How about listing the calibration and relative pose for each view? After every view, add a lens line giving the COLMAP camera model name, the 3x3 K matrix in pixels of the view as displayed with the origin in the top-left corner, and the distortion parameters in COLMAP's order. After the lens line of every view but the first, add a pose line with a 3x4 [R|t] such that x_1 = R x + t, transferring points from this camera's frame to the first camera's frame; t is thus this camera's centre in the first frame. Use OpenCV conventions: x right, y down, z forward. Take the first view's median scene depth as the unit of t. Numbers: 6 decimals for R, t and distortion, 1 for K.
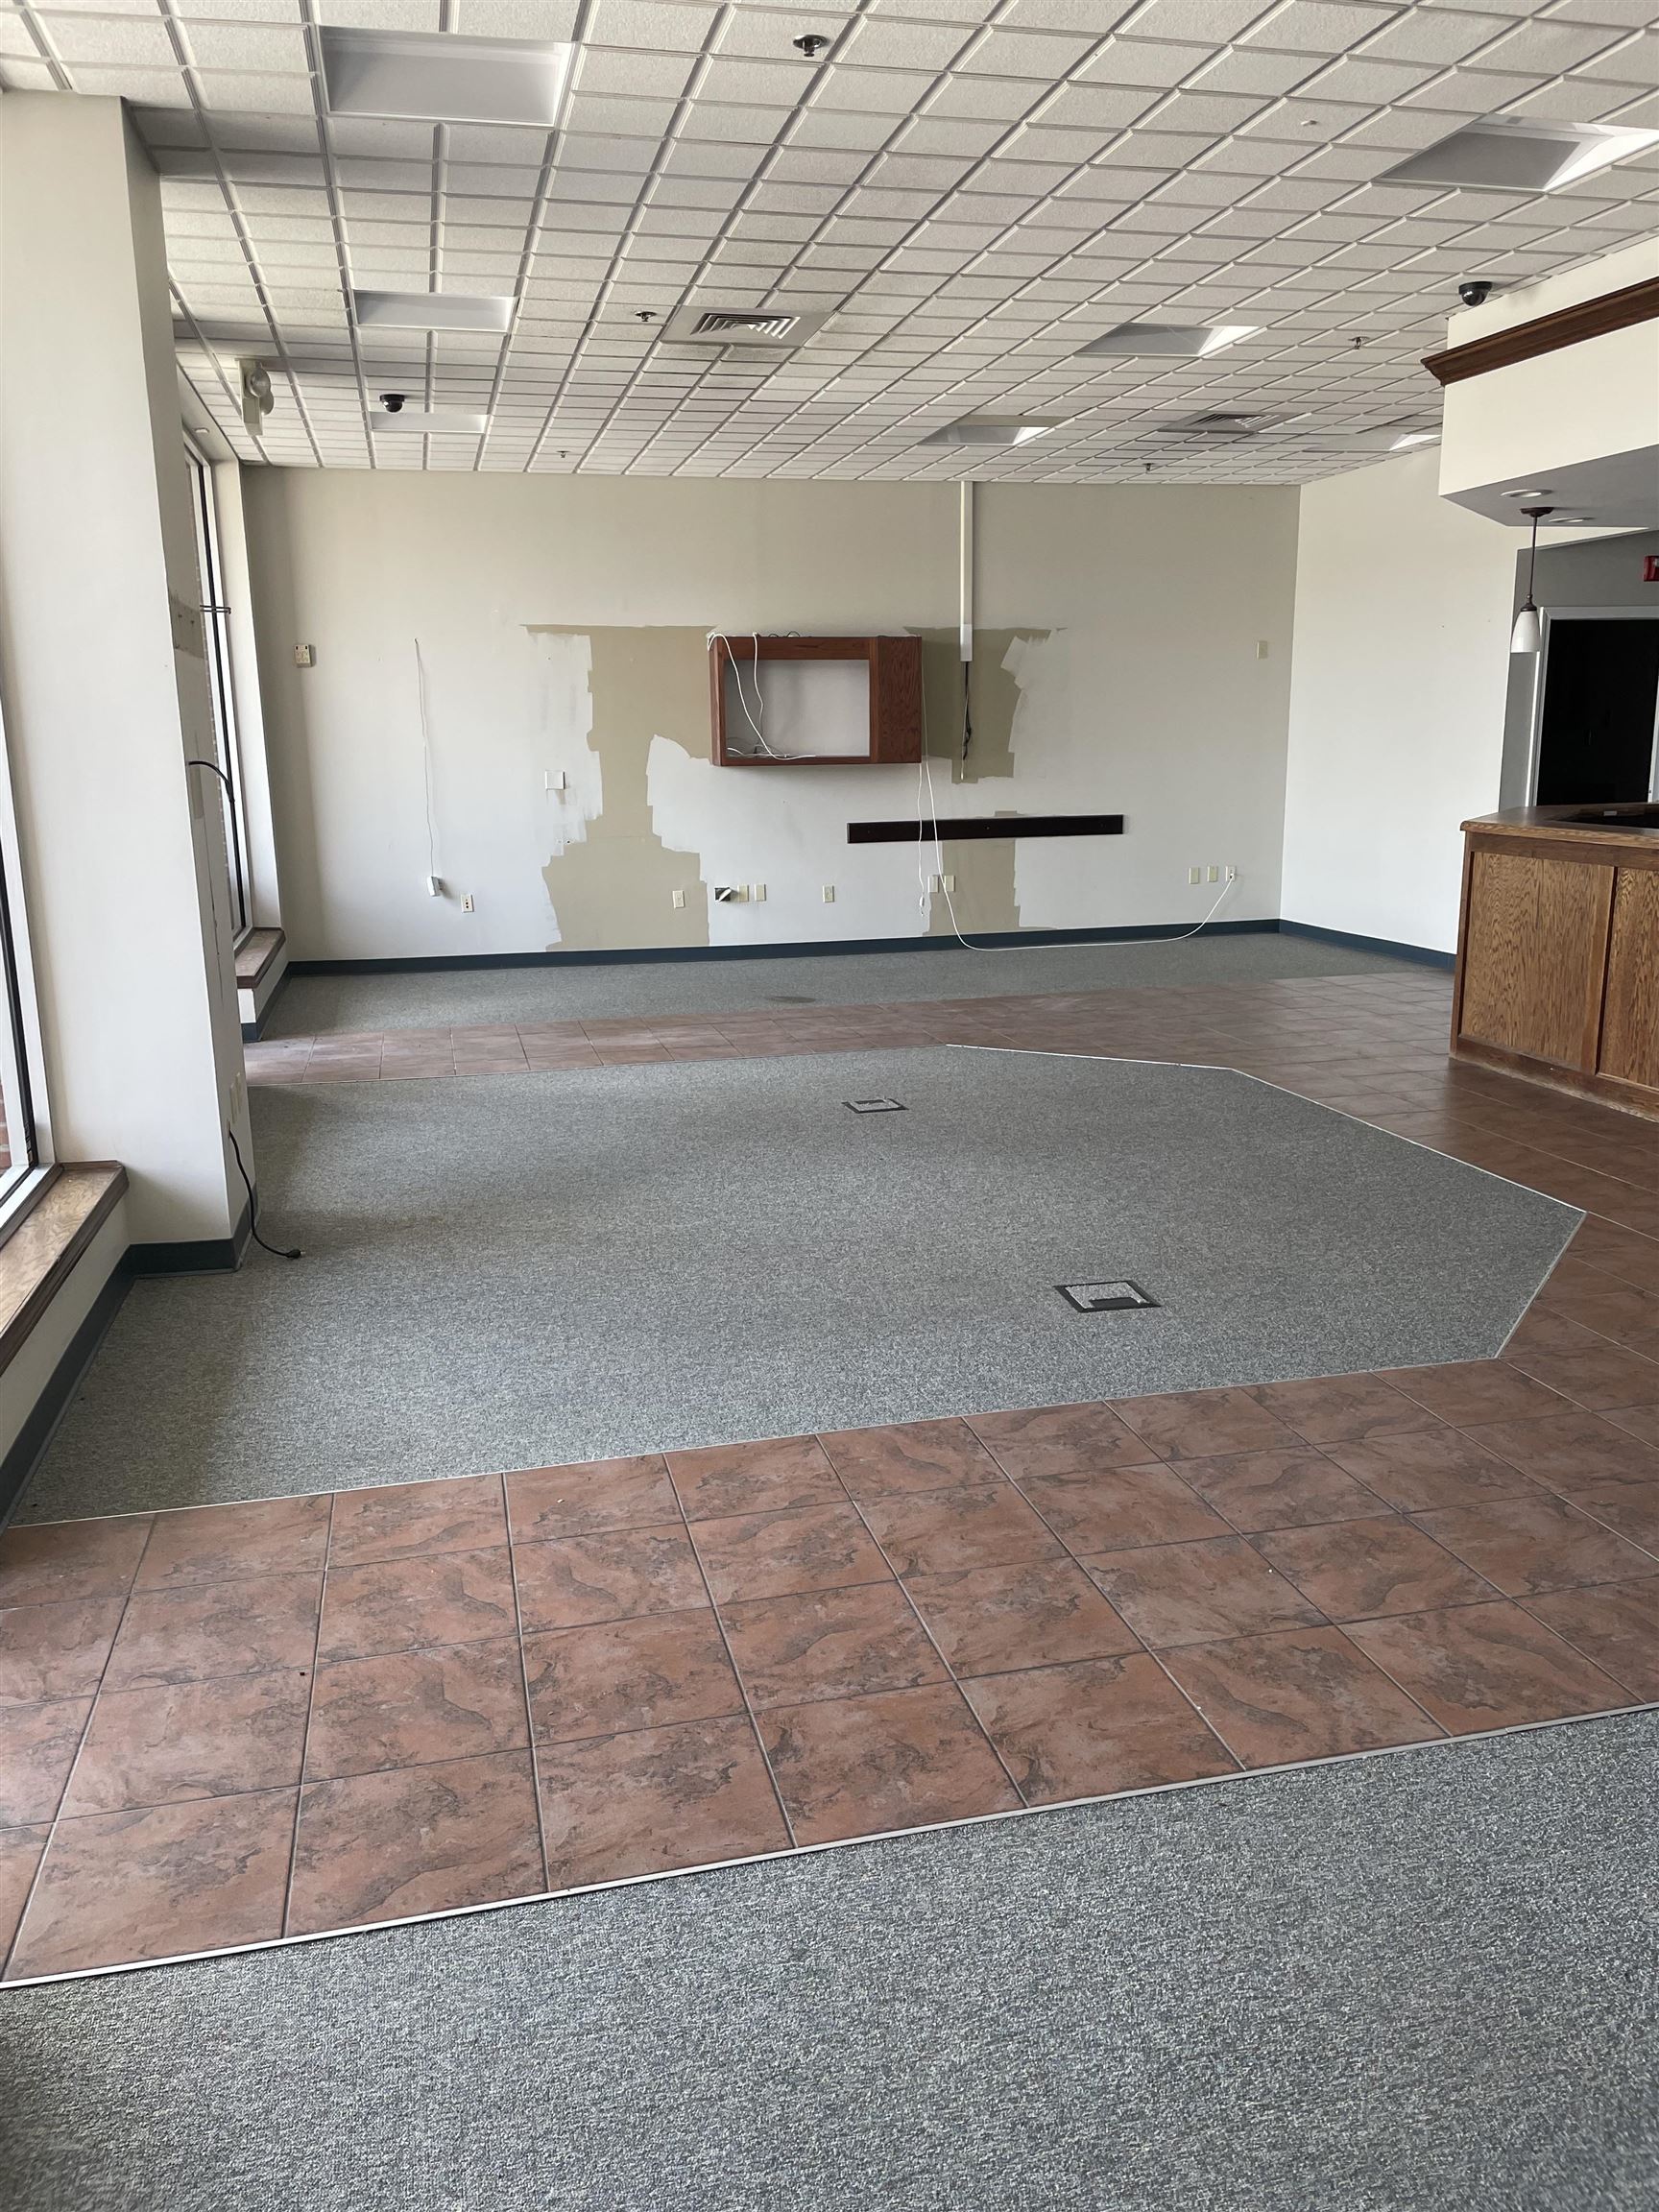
lens RADIAL K [[1686.0, 0, 823.2], [0, 1686.0, 1103.4], [0, 0, 1]] dist [0.006020, 0.005699]
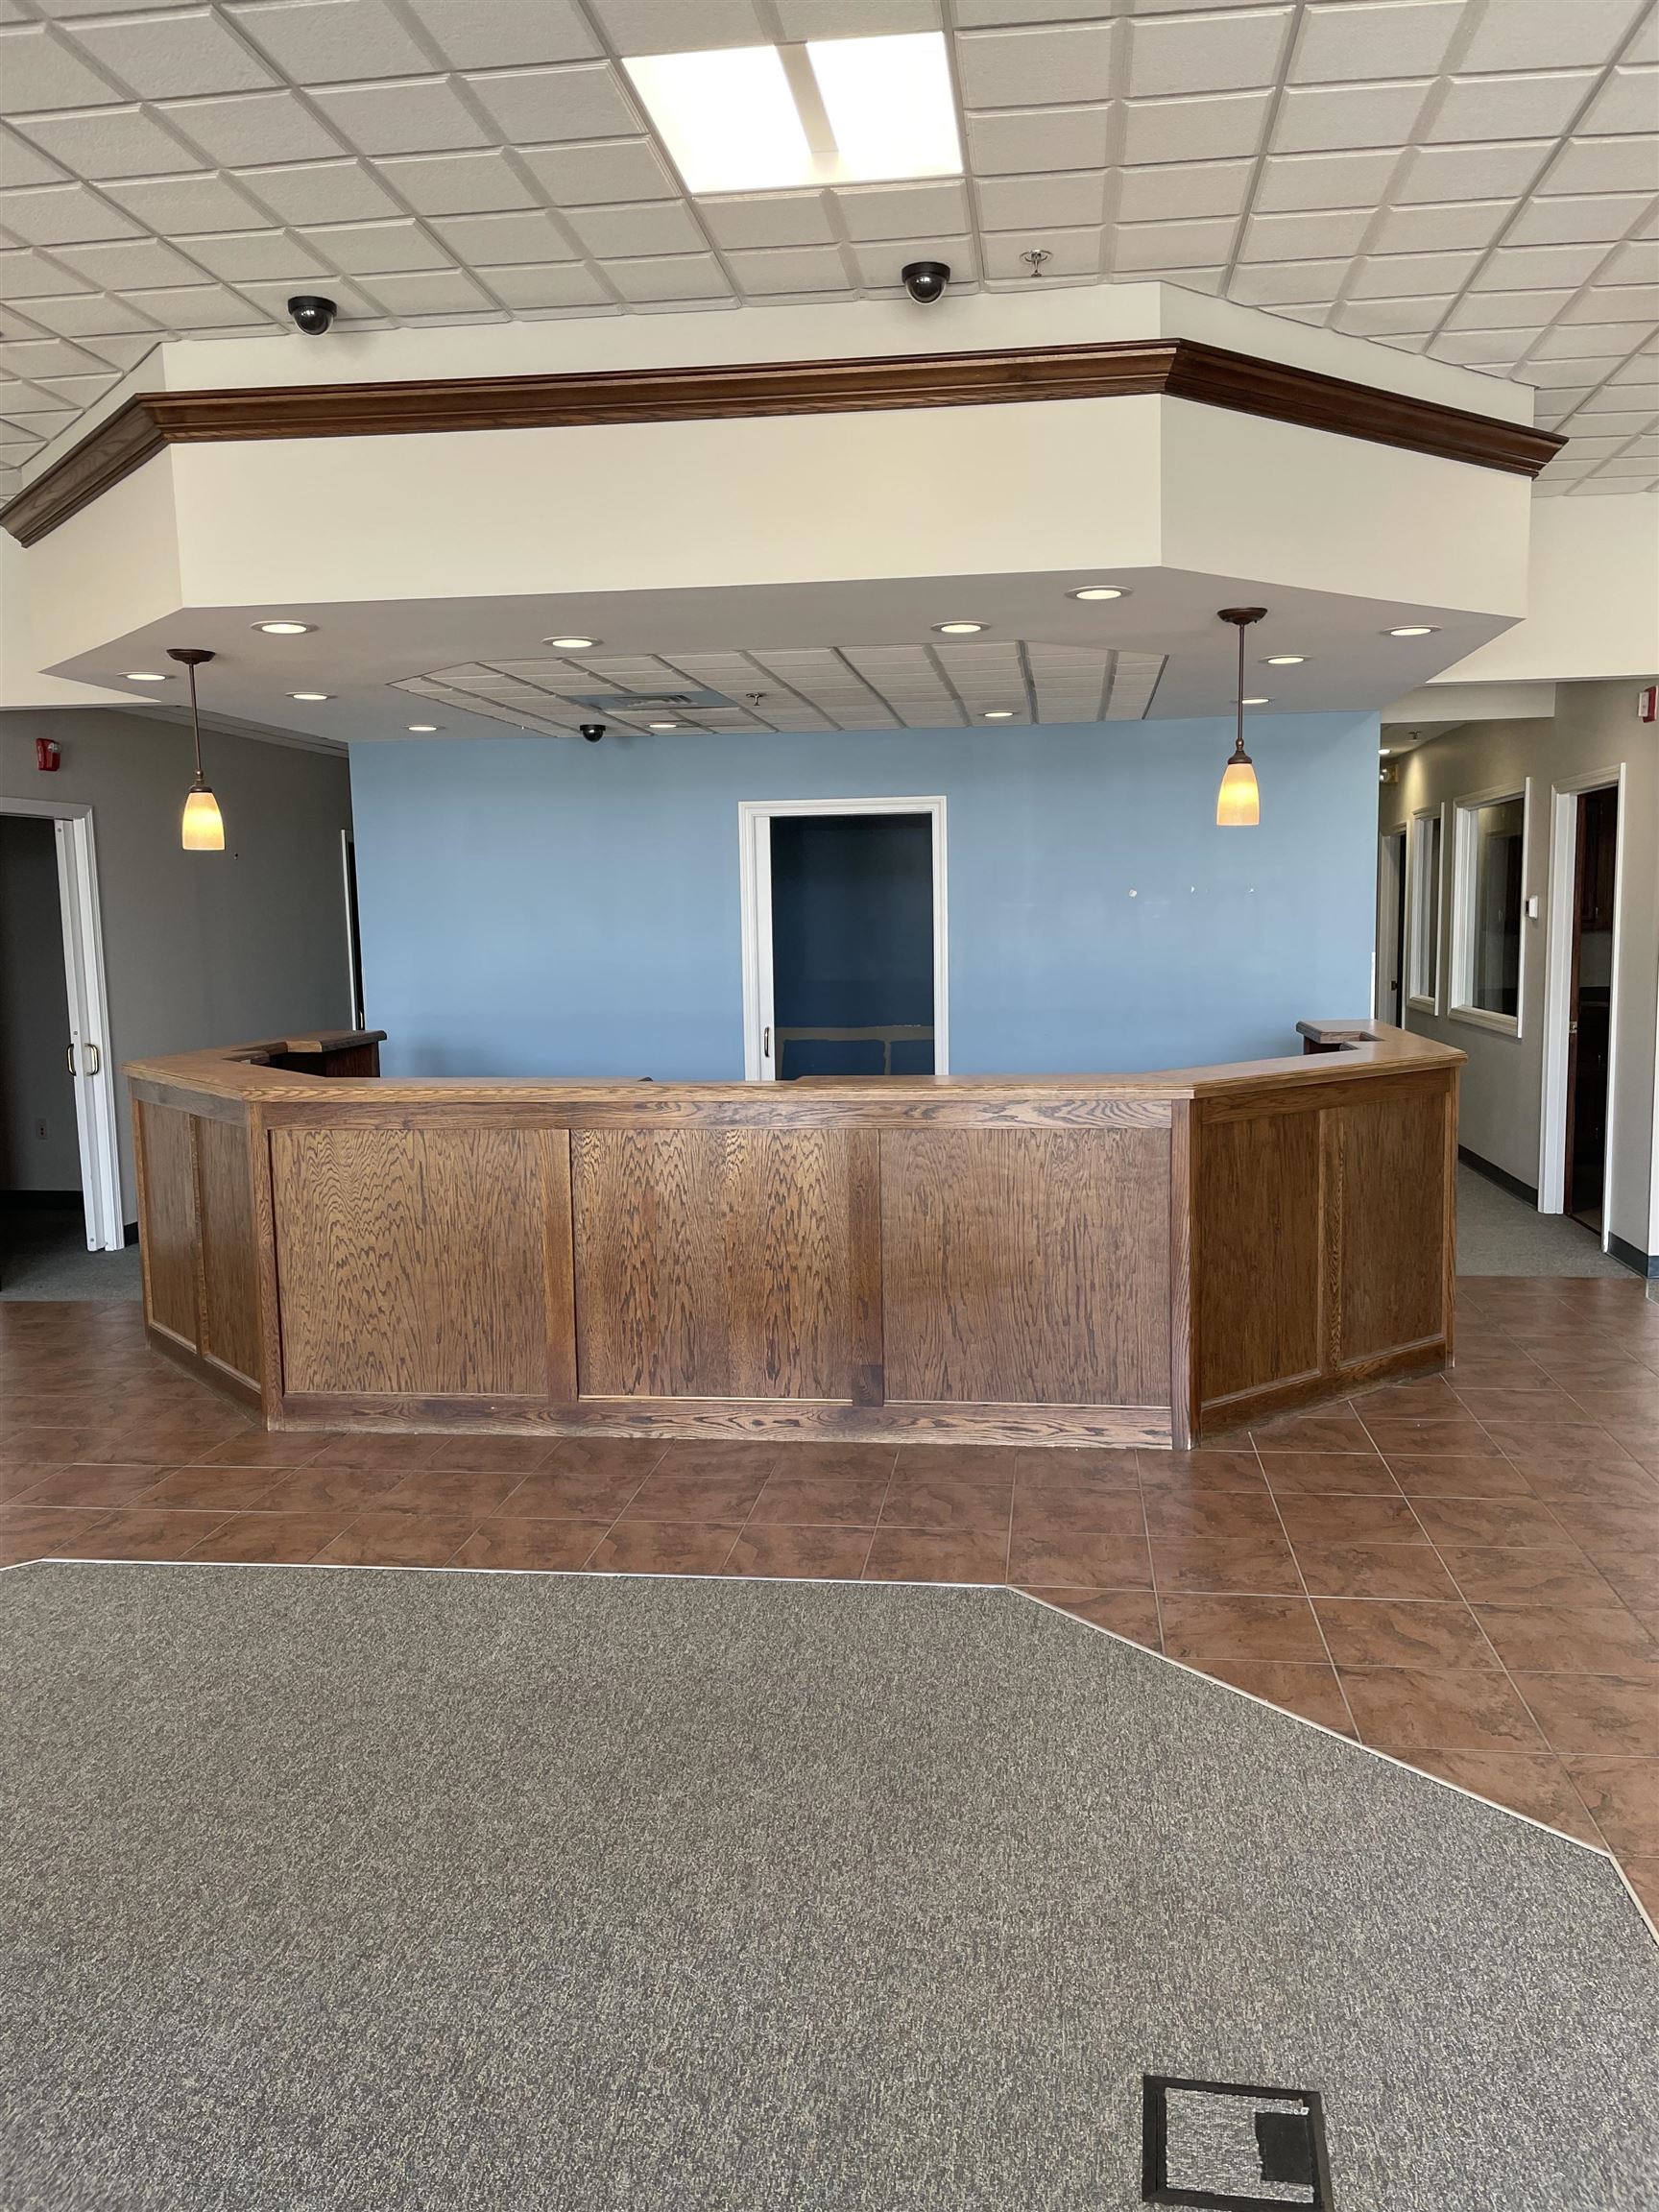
lens RADIAL K [[1686.0, 0, 841.7], [0, 1686.0, 1135.7], [0, 0, 1]] dist [0.006020, 0.005699]
pose [[0.357994, -0.119265, 0.926076, -0.180653], [0.220205, 0.974617, 0.040392, -0.133452], [-0.907386, 0.189467, 0.375170, 0.572901]]
